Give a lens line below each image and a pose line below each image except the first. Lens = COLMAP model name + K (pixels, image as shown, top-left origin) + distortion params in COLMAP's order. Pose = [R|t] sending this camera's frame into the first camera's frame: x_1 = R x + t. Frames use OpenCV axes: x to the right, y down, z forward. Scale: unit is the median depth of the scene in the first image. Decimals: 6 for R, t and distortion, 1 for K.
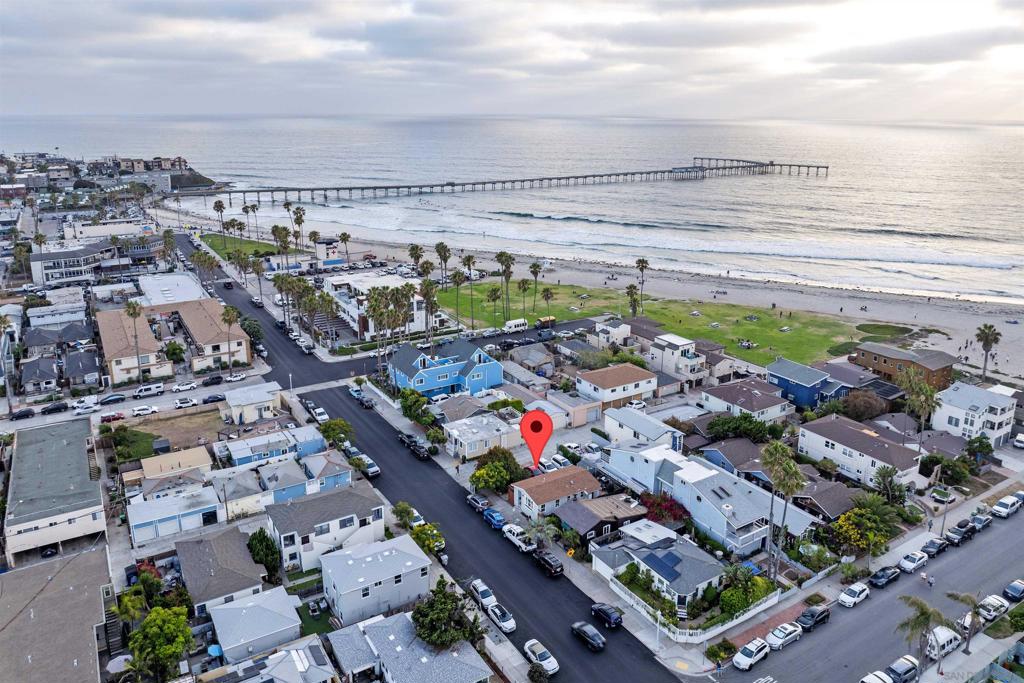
lens RADIAL K [[710.0, 0, 508.1], [0, 710.0, 320.4], [0, 0, 1]] dist [-0.034520, -0.005699]
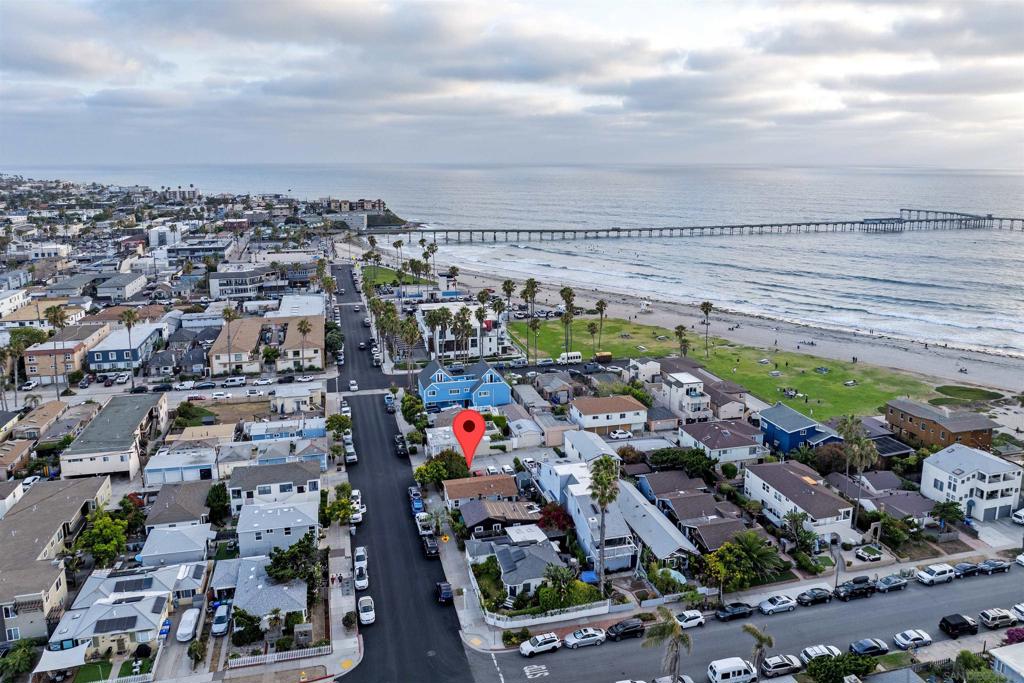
lens RADIAL K [[710.0, 0, 508.1], [0, 710.0, 320.4], [0, 0, 1]] dist [-0.034520, -0.005699]
pose [[0.953683, 0.061103, -0.294543, 0.297123], [-0.080245, 0.995347, -0.053334, 0.020231], [0.289913, 0.074500, 0.954149, -0.045147]]
